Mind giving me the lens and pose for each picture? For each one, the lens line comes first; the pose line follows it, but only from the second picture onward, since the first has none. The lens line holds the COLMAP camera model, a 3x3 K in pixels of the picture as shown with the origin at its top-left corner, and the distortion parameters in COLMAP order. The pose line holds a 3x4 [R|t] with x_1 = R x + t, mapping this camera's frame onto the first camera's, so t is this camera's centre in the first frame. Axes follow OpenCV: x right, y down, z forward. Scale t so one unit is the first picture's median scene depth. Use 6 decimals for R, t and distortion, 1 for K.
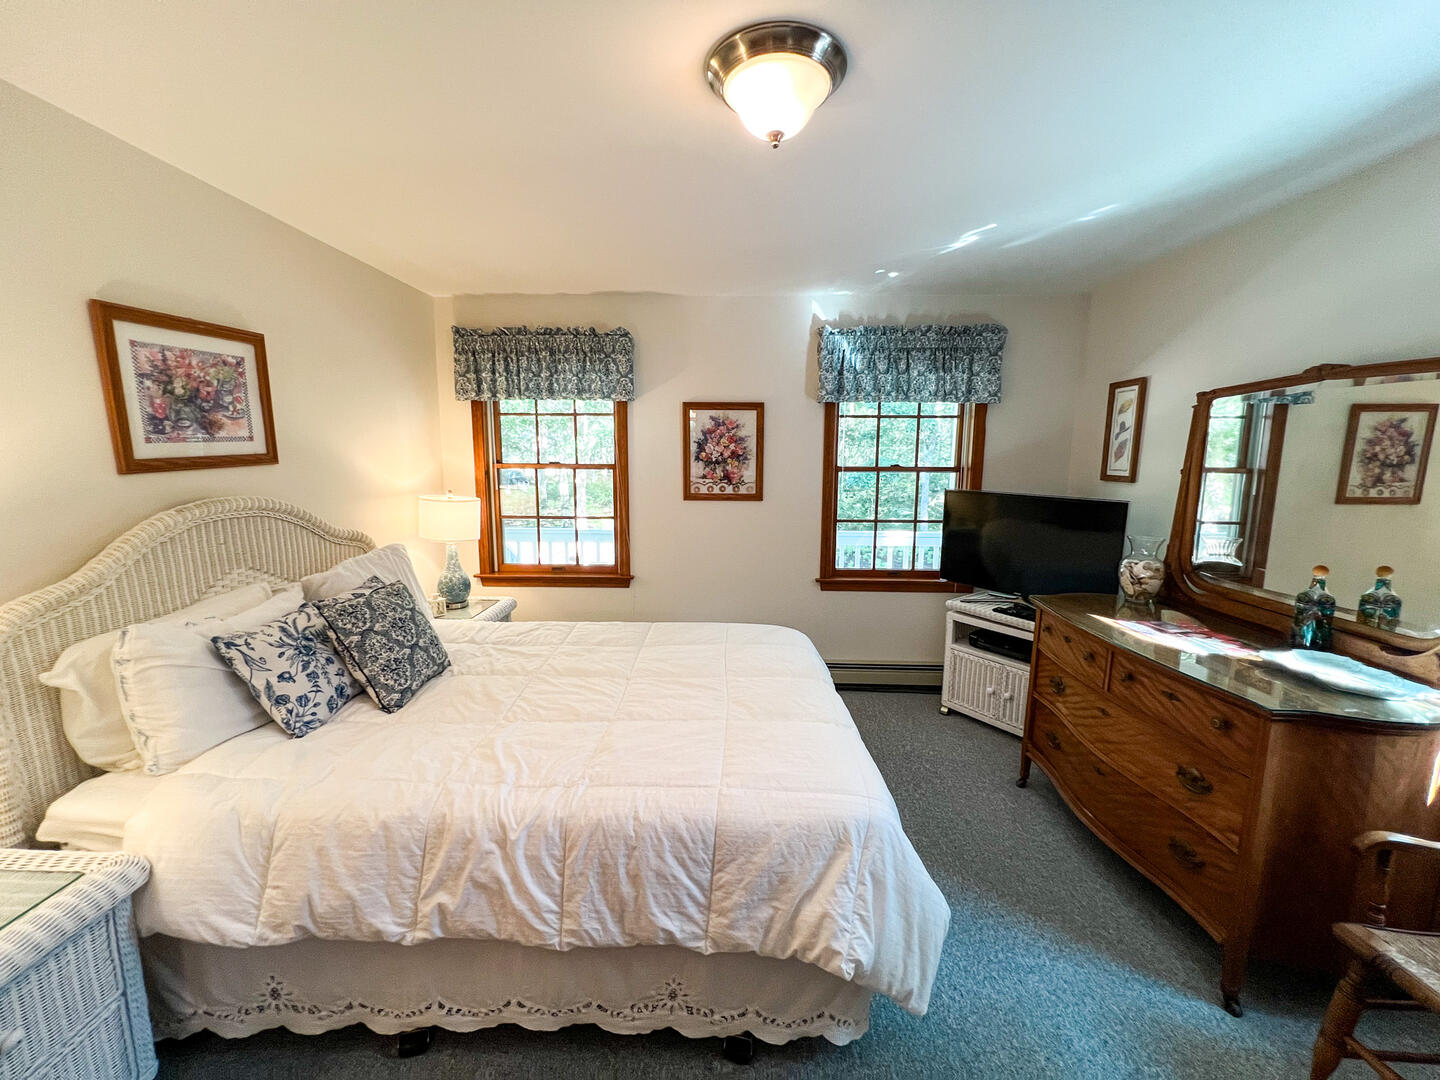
lens RADIAL K [[583.2, 0, 720.0], [0, 583.2, 540.0], [0, 0, 1]] dist [-0.001673, -0.000329]
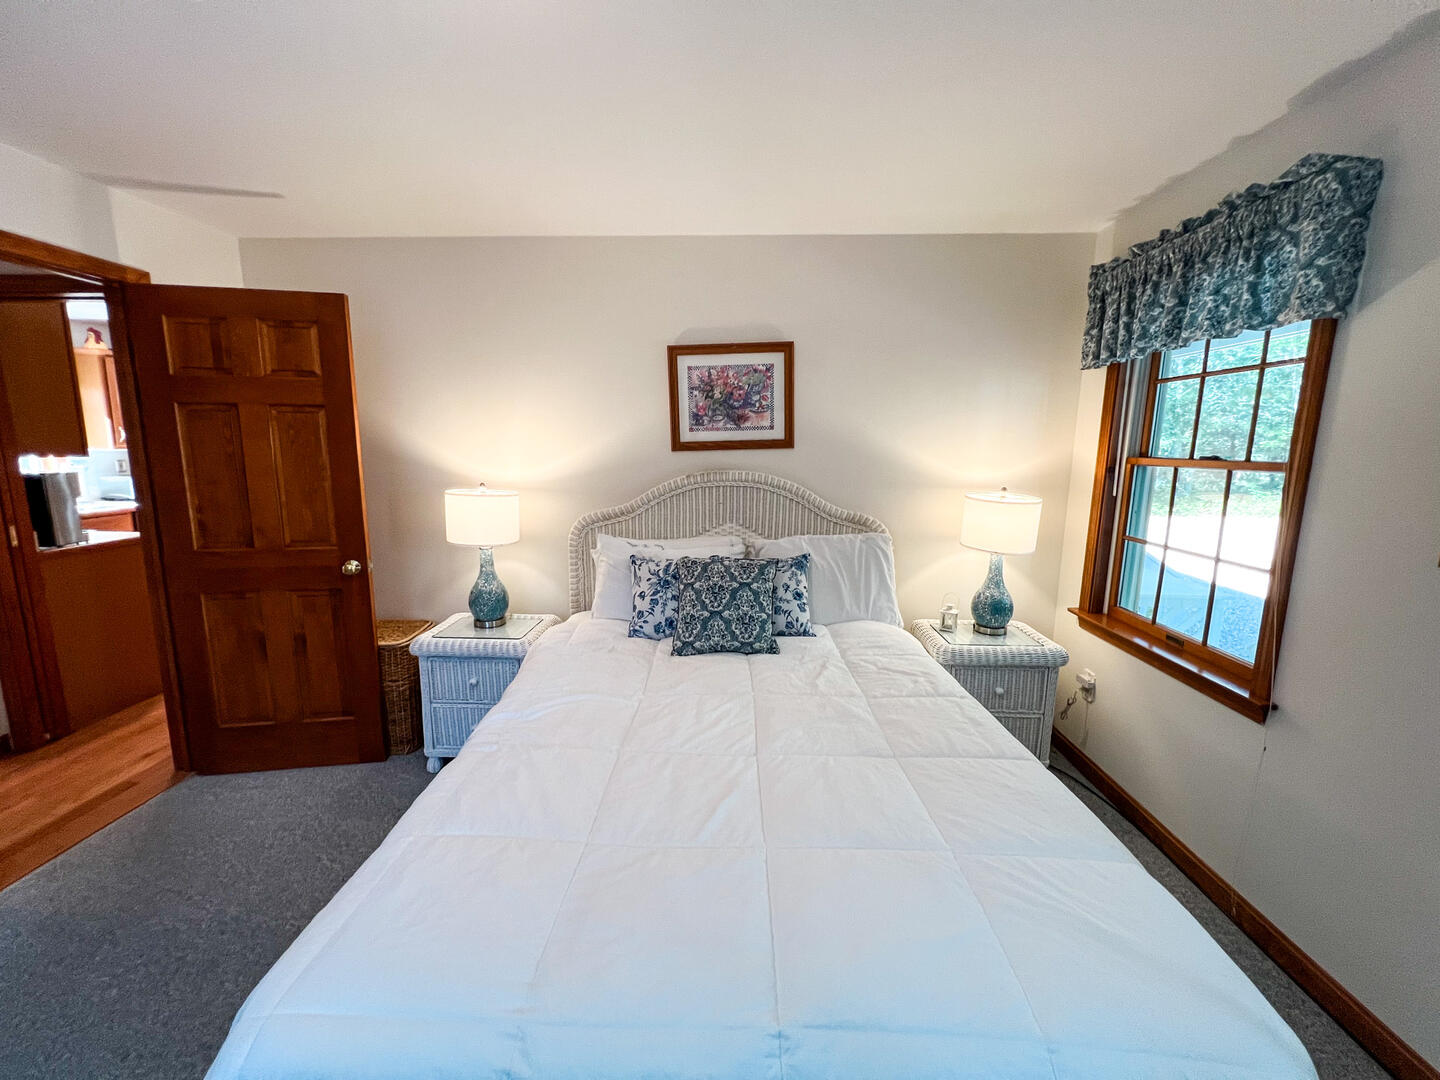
lens RADIAL K [[583.2, 0, 720.0], [0, 583.2, 540.0], [0, 0, 1]] dist [-0.001673, -0.000329]
pose [[-0.020033, 0.158203, -0.987203, 0.545521], [-0.157679, 0.974545, 0.159375, -0.130422], [0.987287, 0.158854, 0.005422, 1.003528]]
